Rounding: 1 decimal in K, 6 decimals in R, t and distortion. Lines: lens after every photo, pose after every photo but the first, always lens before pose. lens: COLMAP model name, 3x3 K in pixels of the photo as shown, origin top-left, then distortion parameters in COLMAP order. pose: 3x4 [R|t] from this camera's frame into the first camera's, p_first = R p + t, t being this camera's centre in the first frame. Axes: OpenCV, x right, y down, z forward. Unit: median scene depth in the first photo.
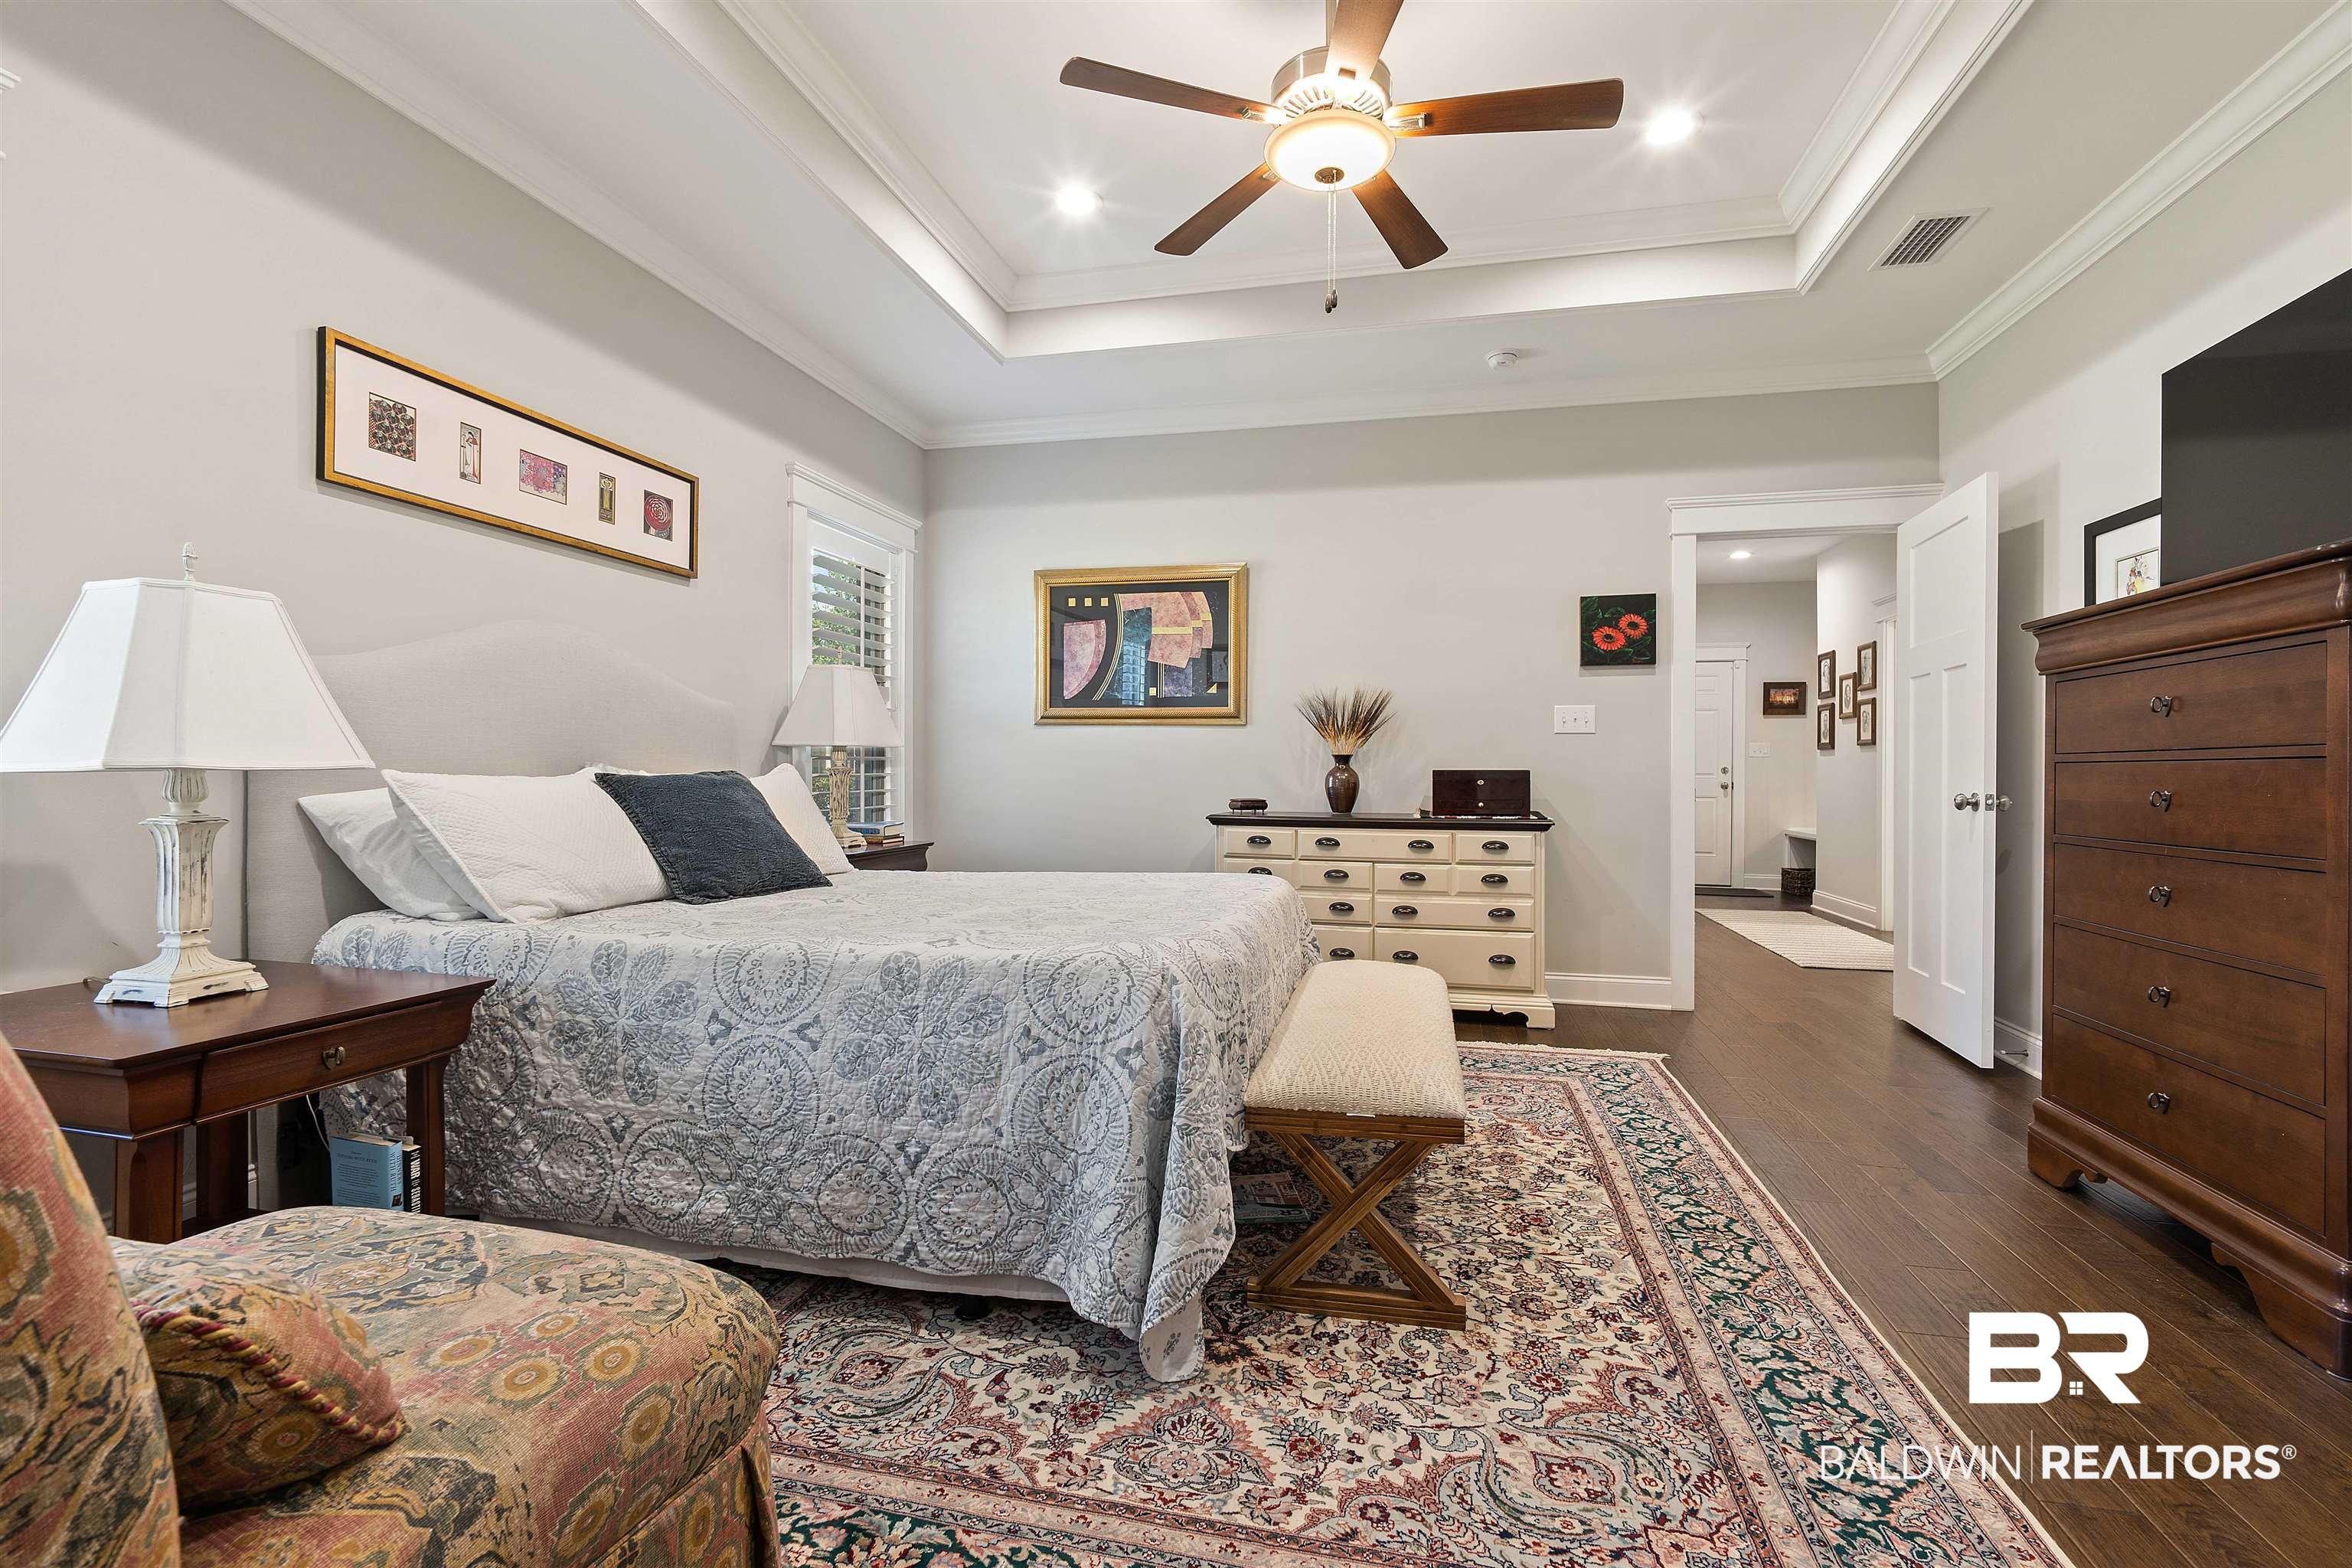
lens RADIAL K [[1020.4, 0, 1184.7], [0, 1020.4, 781.7], [0, 0, 1]] dist [-0.010569, 0.000112]
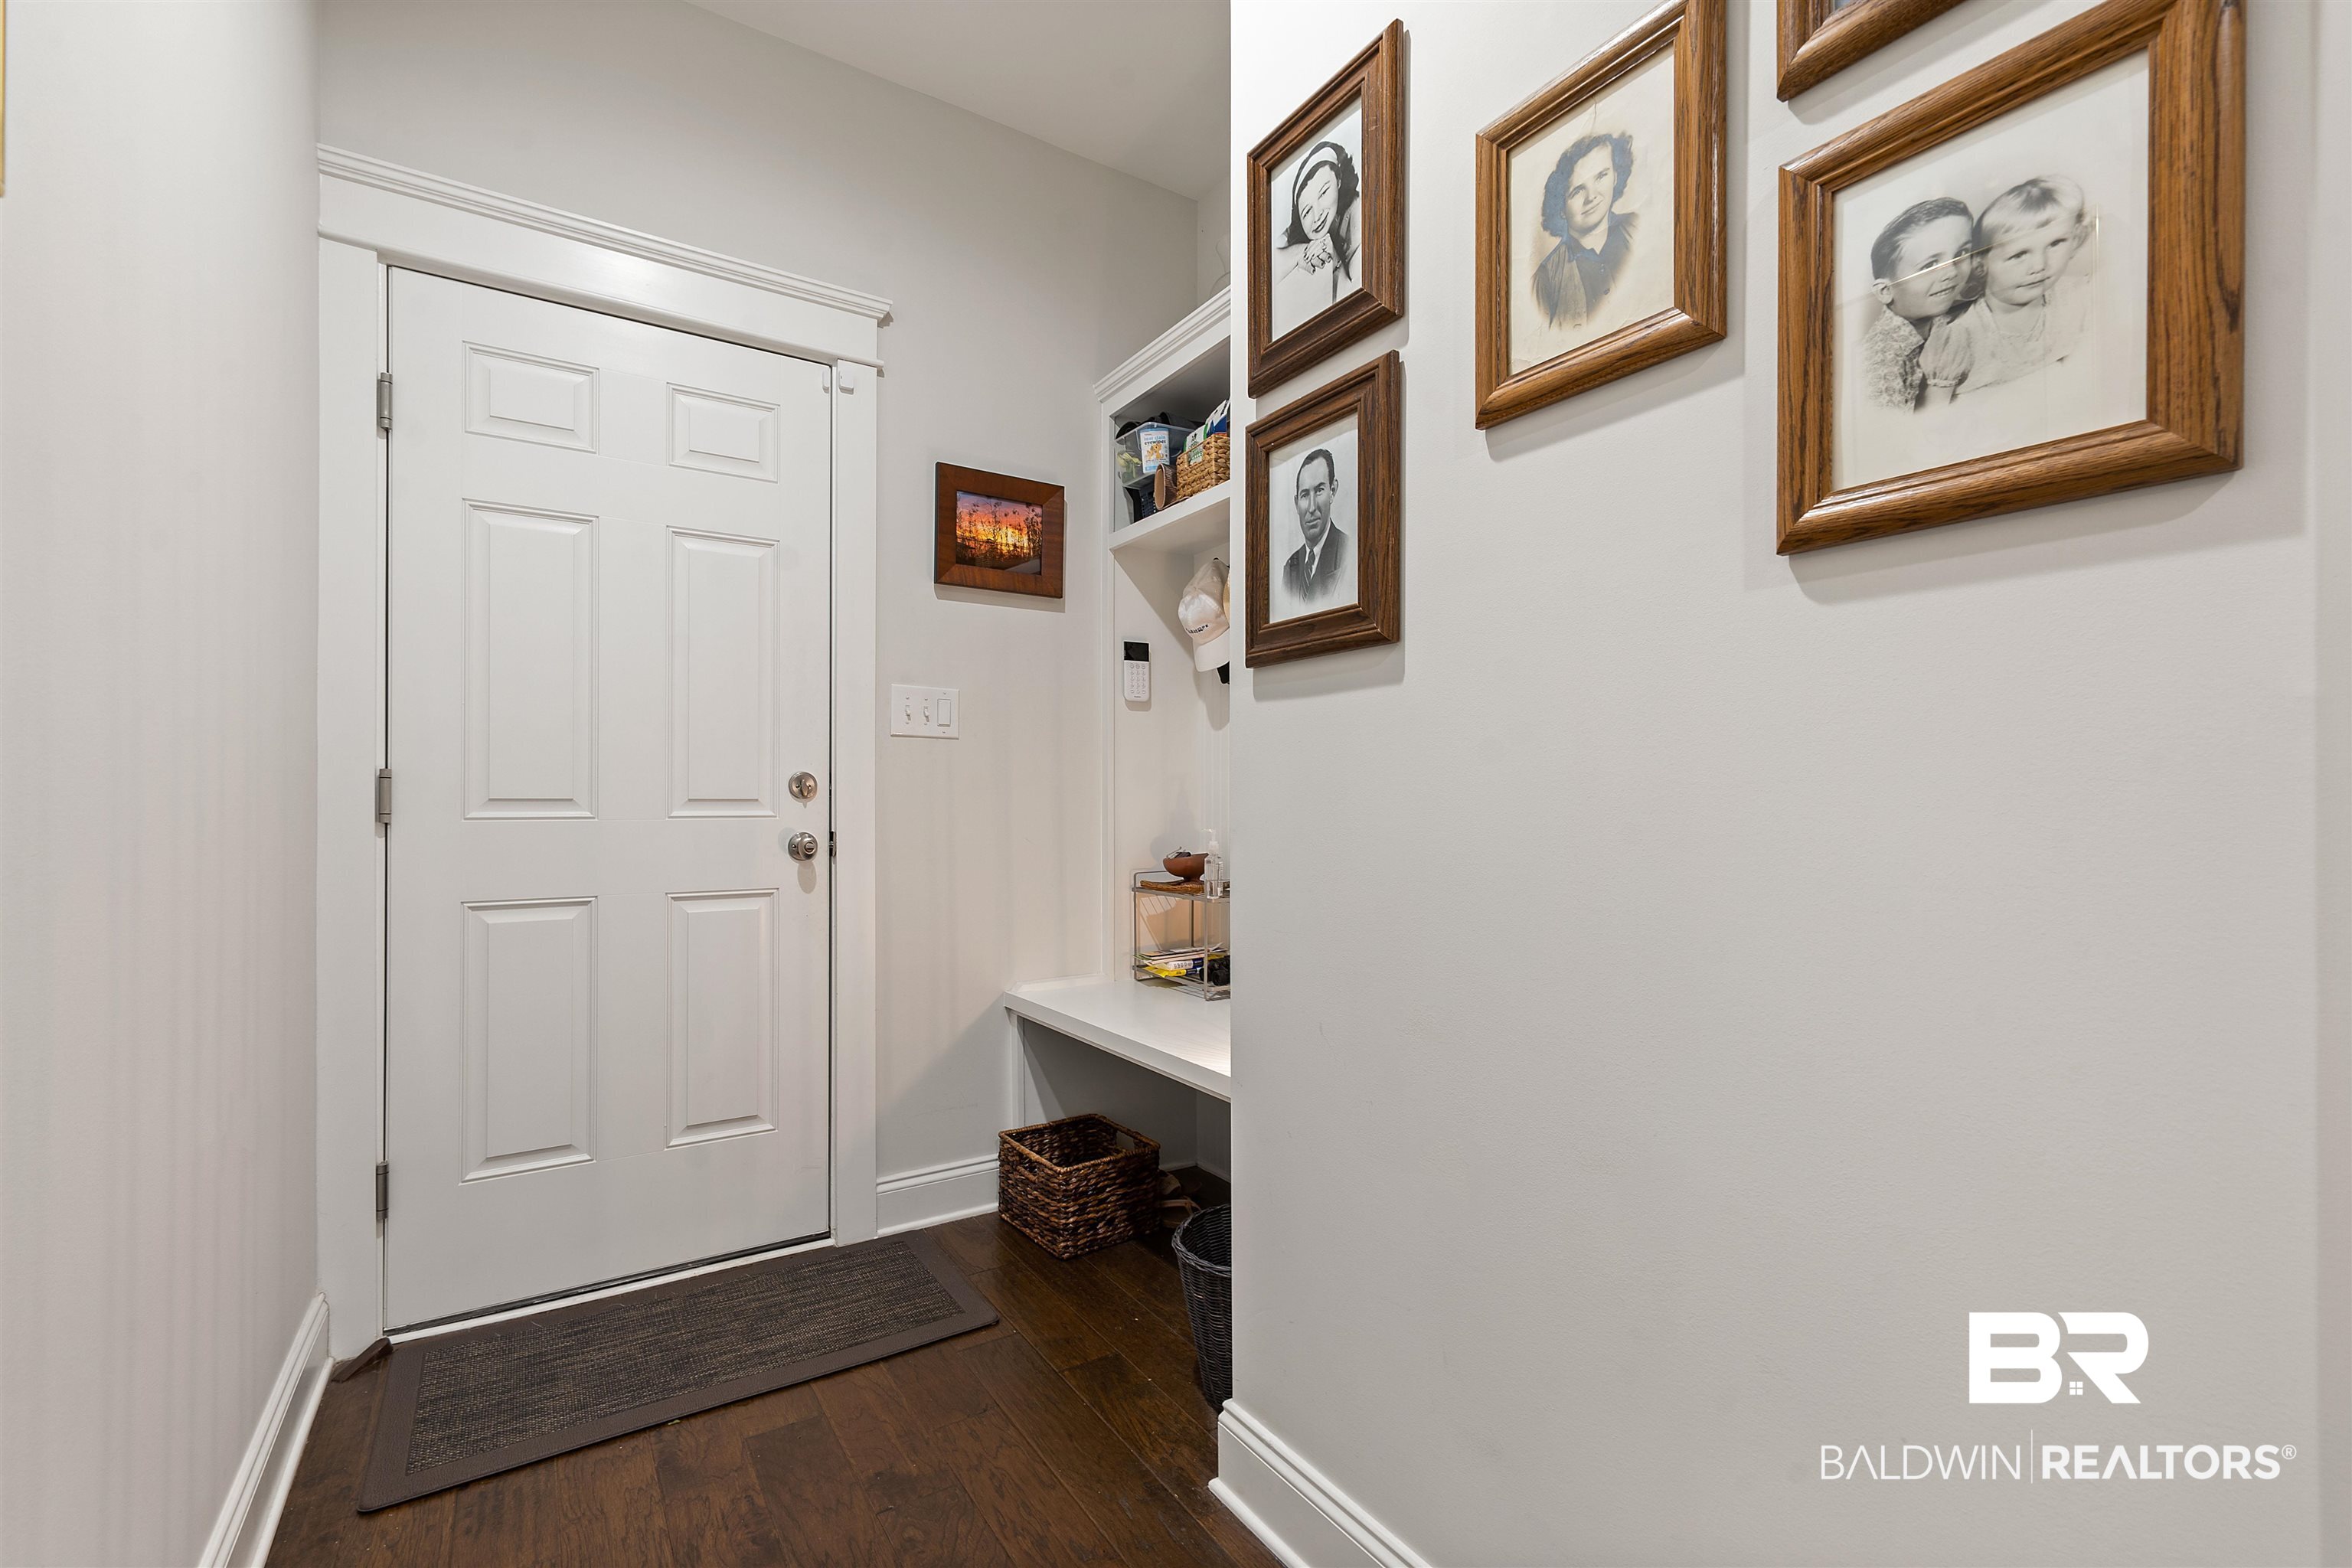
lens RADIAL K [[1020.4, 0, 1175.3], [0, 1020.4, 813.0], [0, 0, 1]] dist [-0.010569, 0.000112]
pose [[0.688594, -0.009933, 0.725079, 0.453851], [0.008144, 0.999949, 0.005964, -0.005588], [-0.725101, 0.001798, 0.688640, 0.838151]]
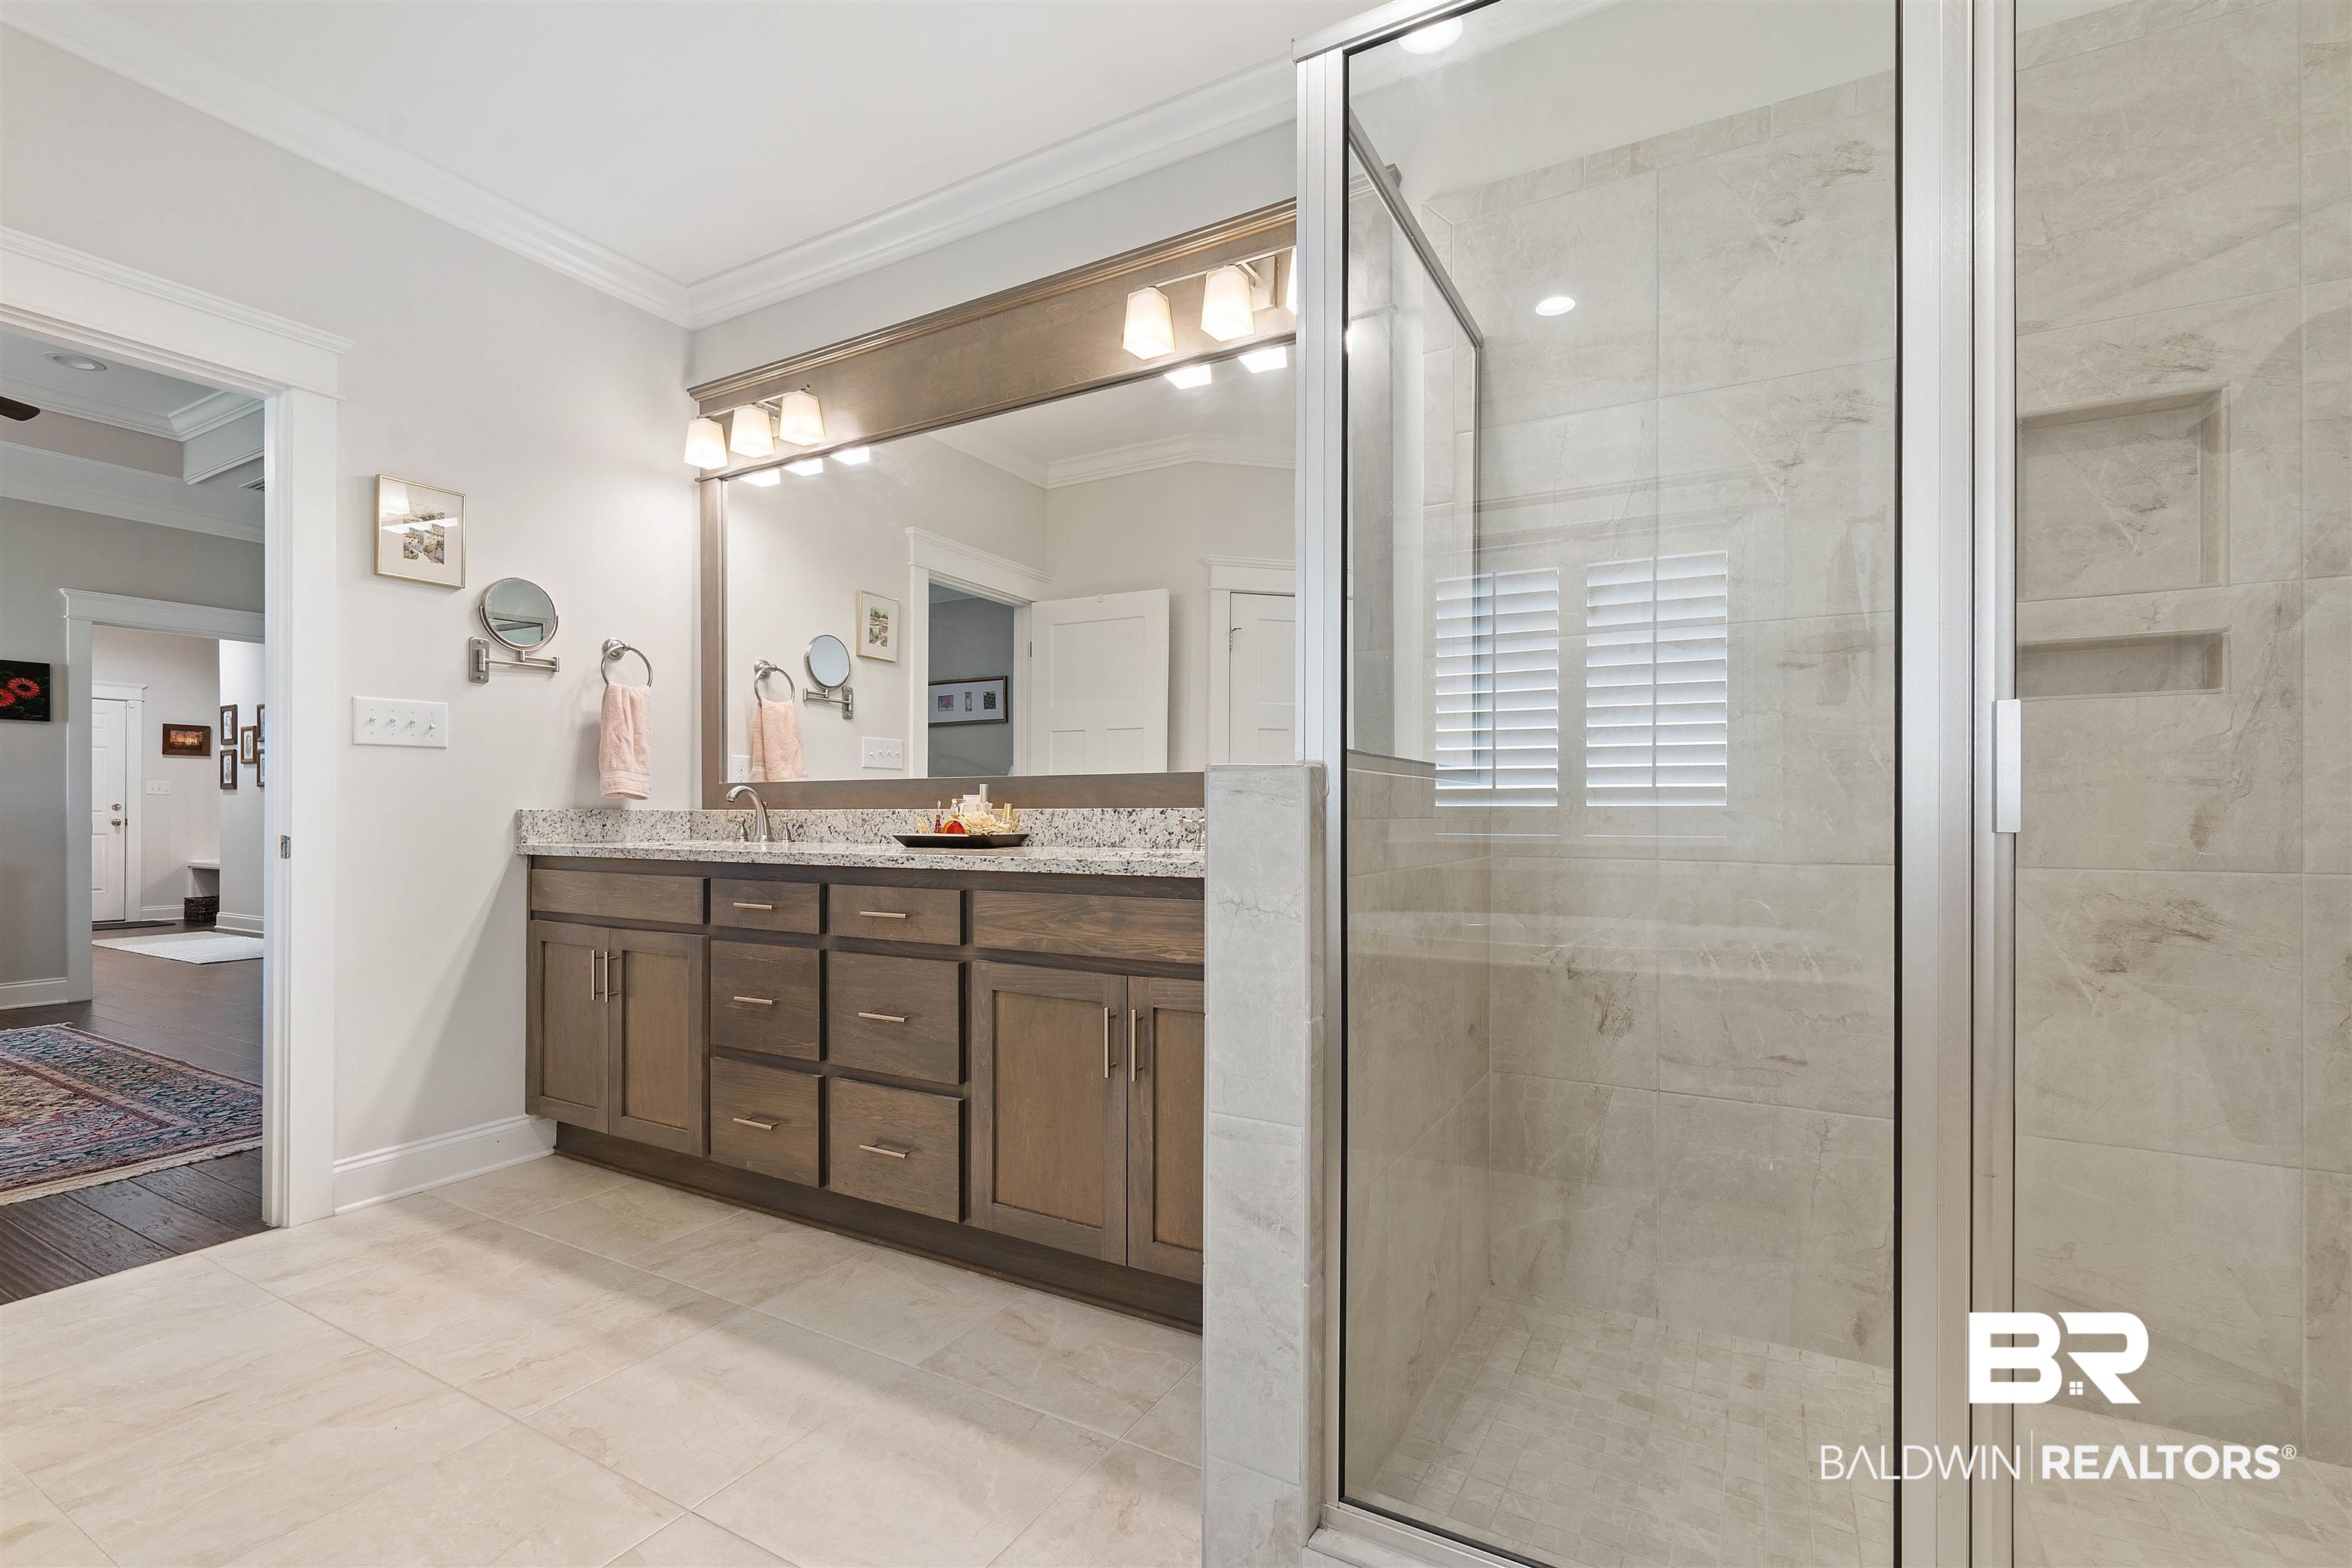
lens RADIAL K [[1020.4, 0, 1183.4], [0, 1020.4, 805.1], [0, 0, 1]] dist [-0.010569, 0.000112]
pose [[0.262869, -0.000117, 0.964831, -0.178109], [0.009760, 0.999949, -0.002538, -0.000206], [-0.964782, 0.010084, 0.262857, -0.323724]]
